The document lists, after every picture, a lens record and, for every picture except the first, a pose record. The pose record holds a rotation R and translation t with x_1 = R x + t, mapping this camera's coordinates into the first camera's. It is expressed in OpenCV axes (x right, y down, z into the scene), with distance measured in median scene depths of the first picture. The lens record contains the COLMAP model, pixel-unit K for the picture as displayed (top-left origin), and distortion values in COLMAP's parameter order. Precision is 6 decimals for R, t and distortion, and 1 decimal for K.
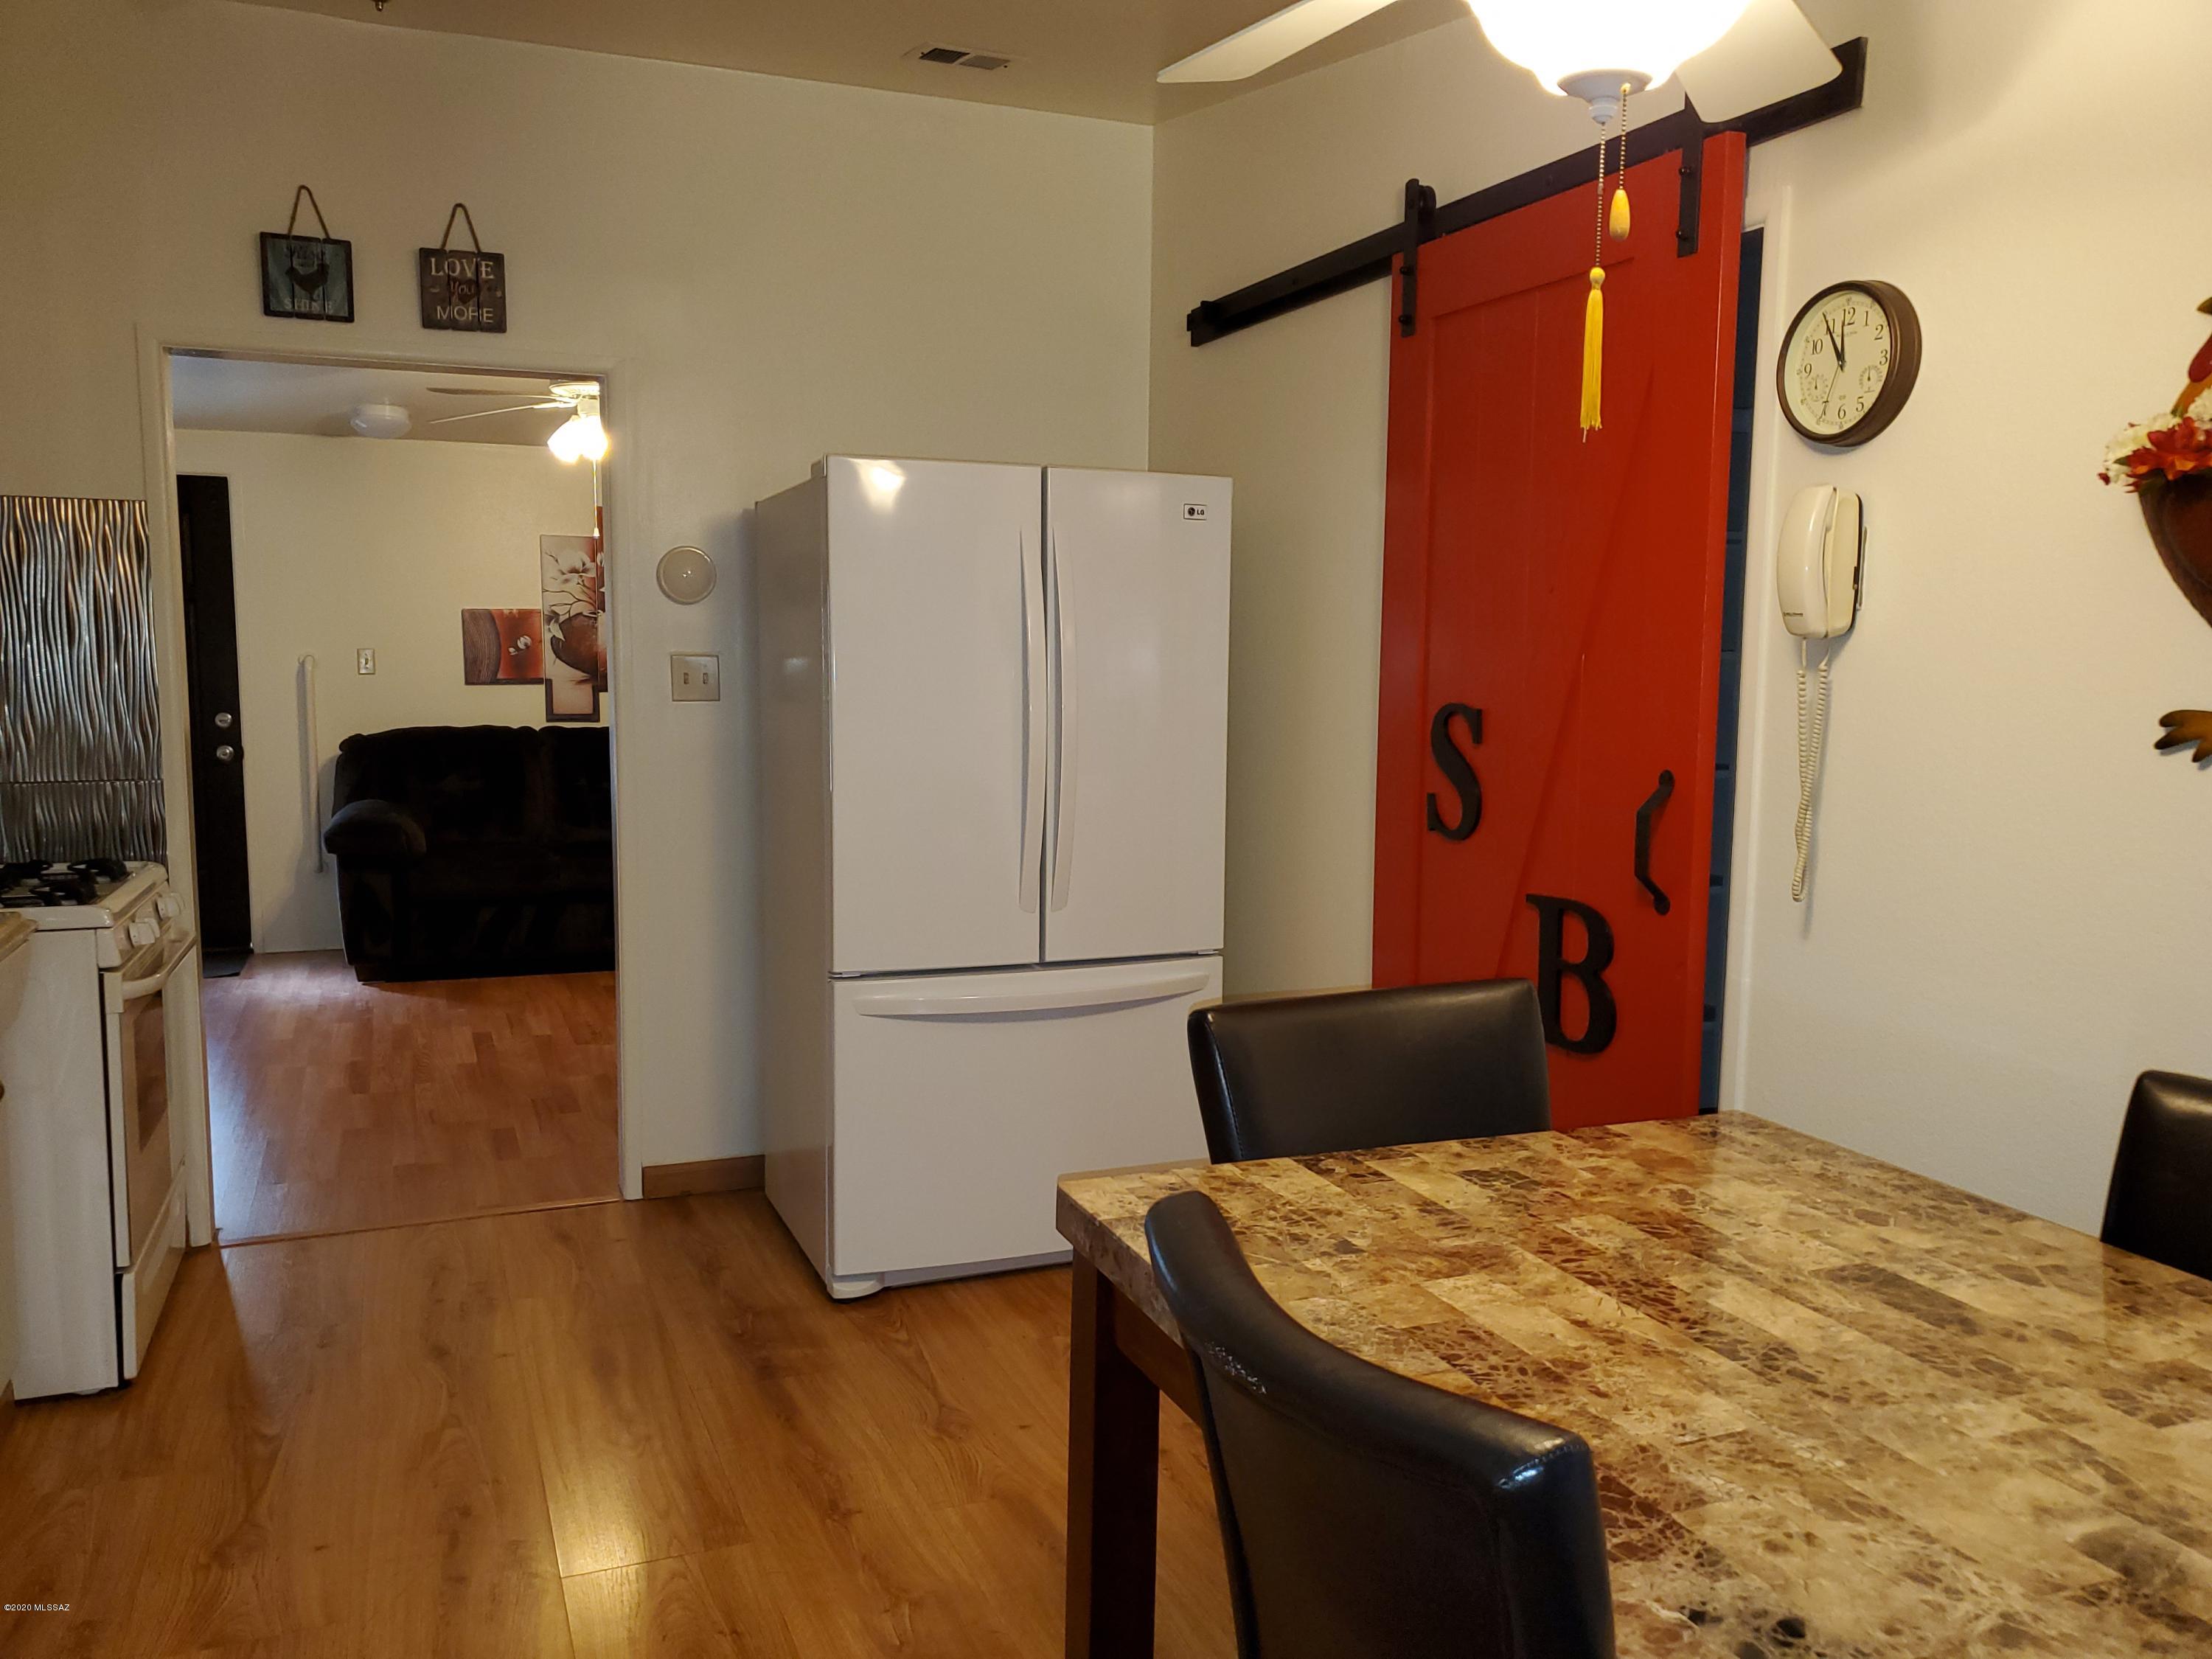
lens RADIAL K [[1688.4, 0, 1085.8], [0, 1688.4, 822.5], [0, 0, 1]] dist [-0.012006, 0.004708]
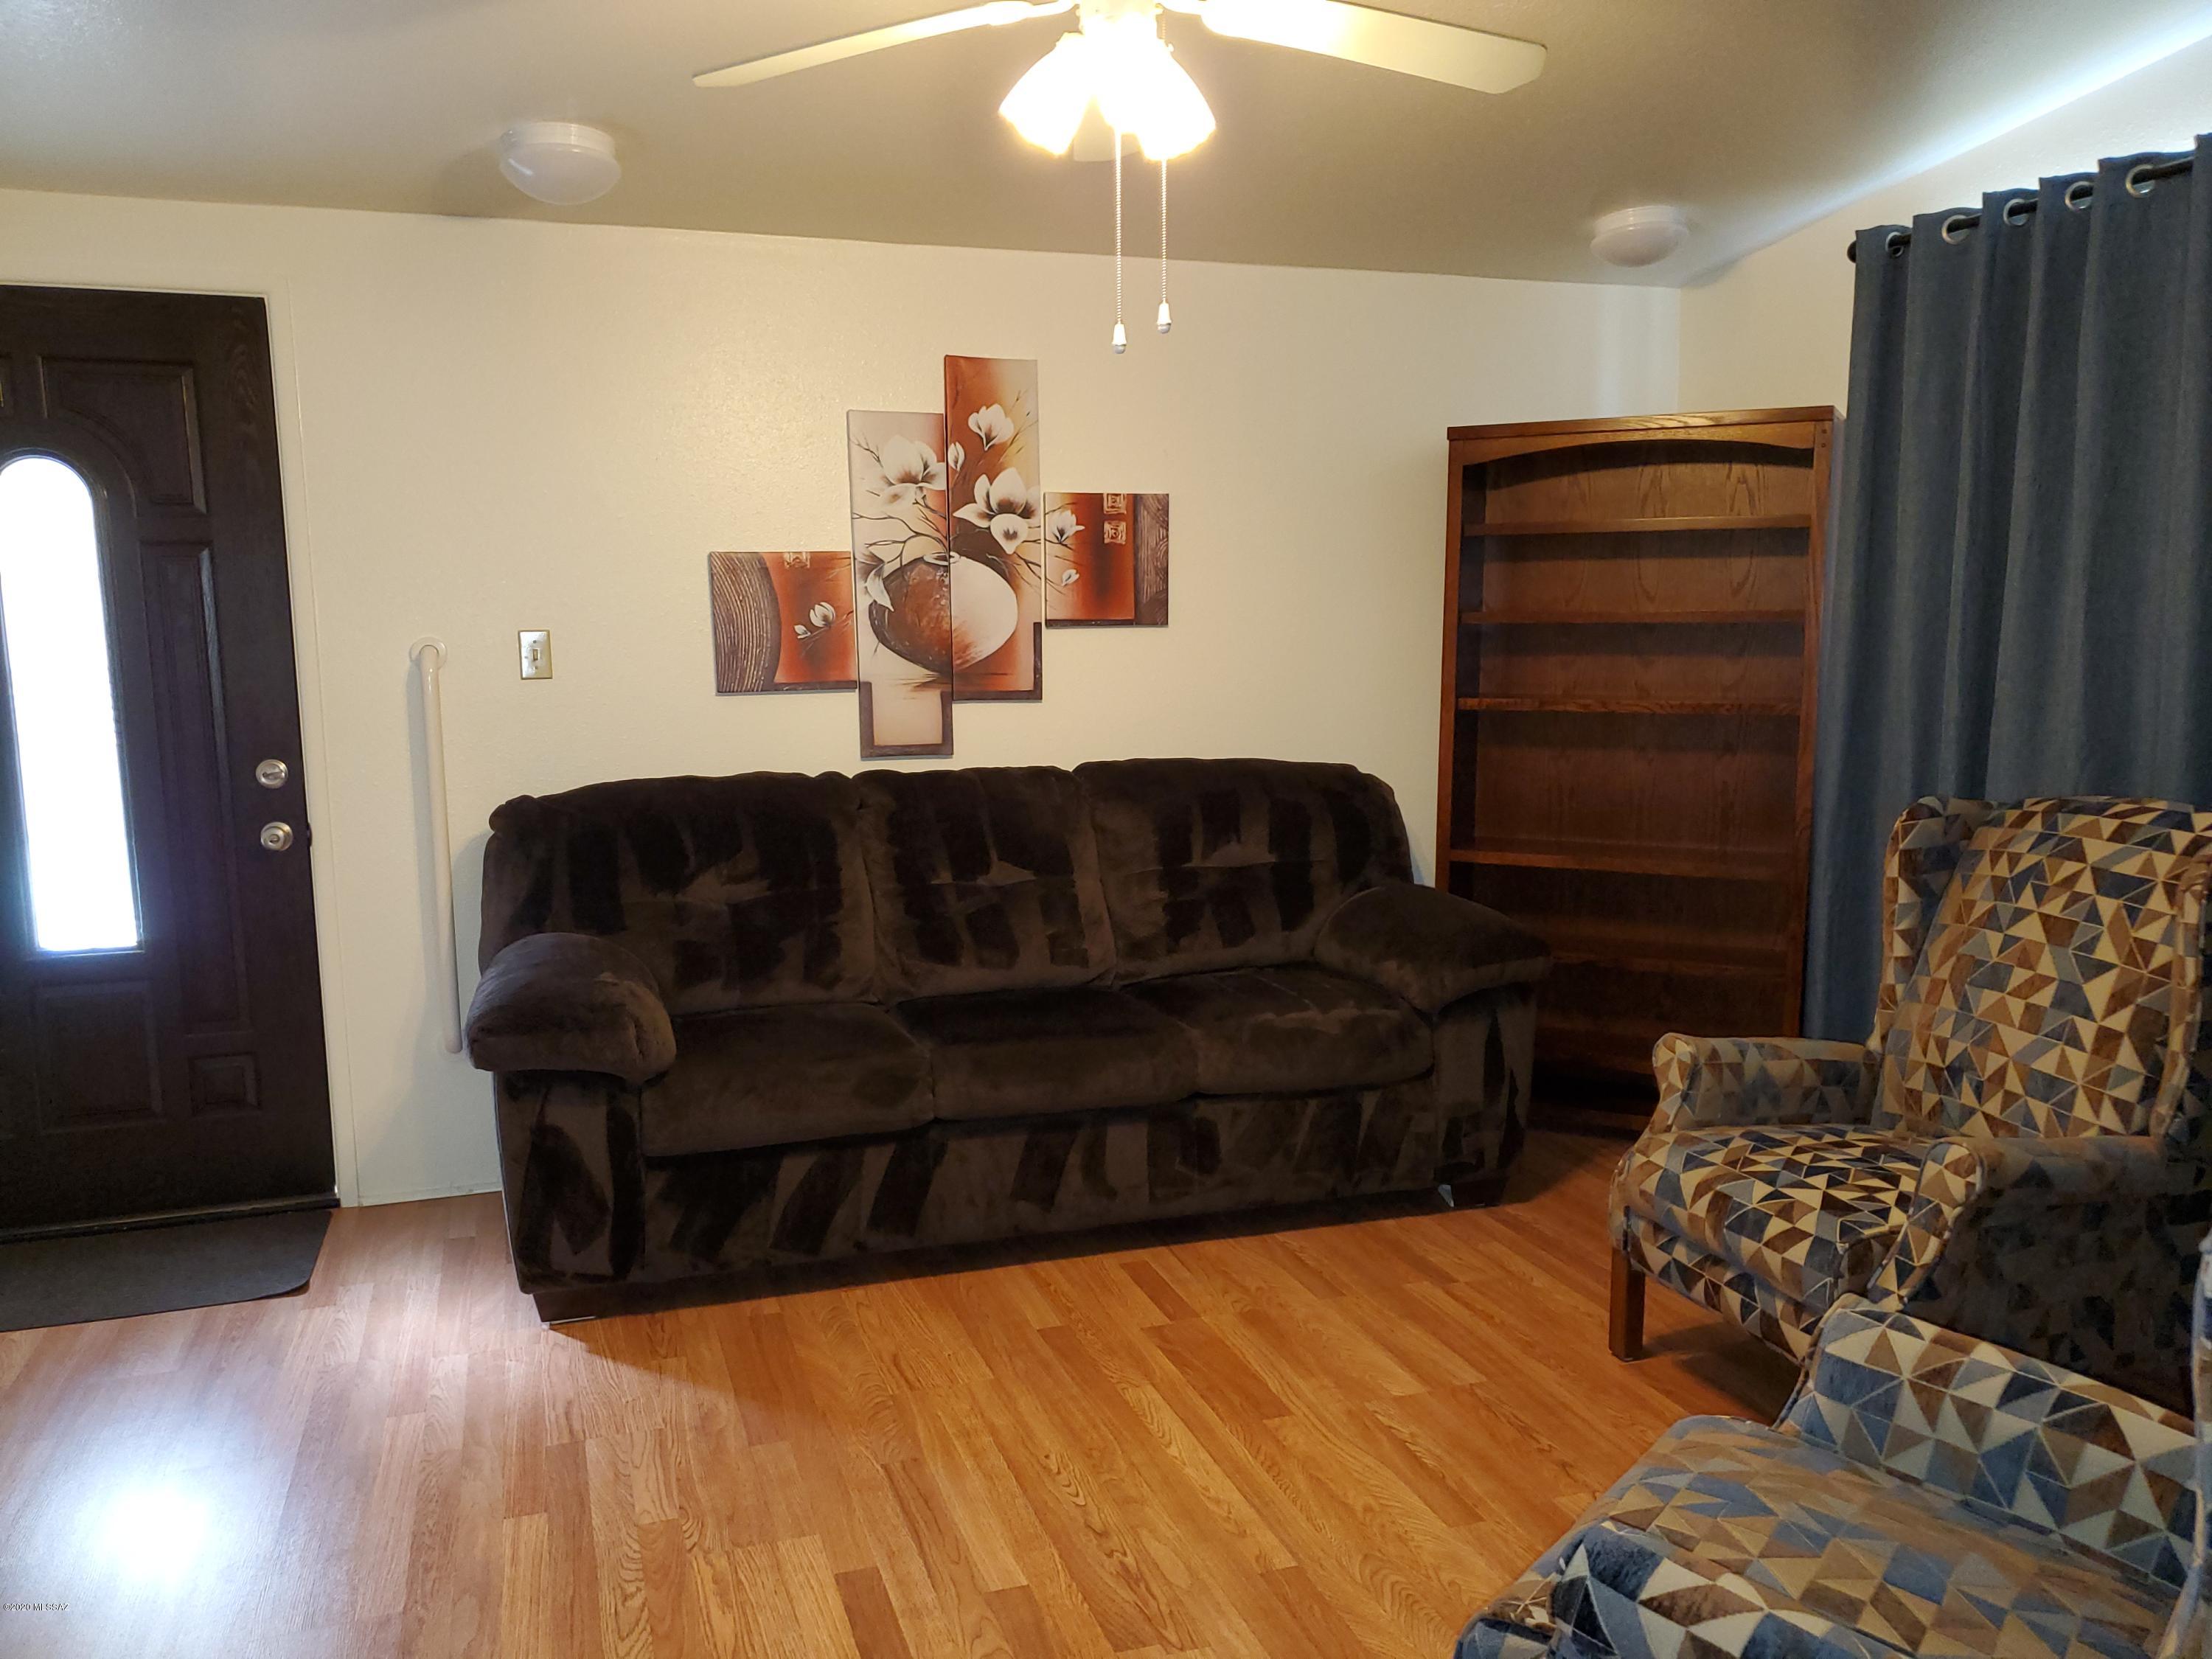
lens RADIAL K [[1688.4, 0, 1111.8], [0, 1688.4, 840.4], [0, 0, 1]] dist [-0.012006, 0.004708]
pose [[0.998420, -0.008874, -0.055494, -0.212337], [0.010728, 0.999391, 0.033199, -0.051822], [0.055165, -0.033742, 0.997907, 0.468622]]
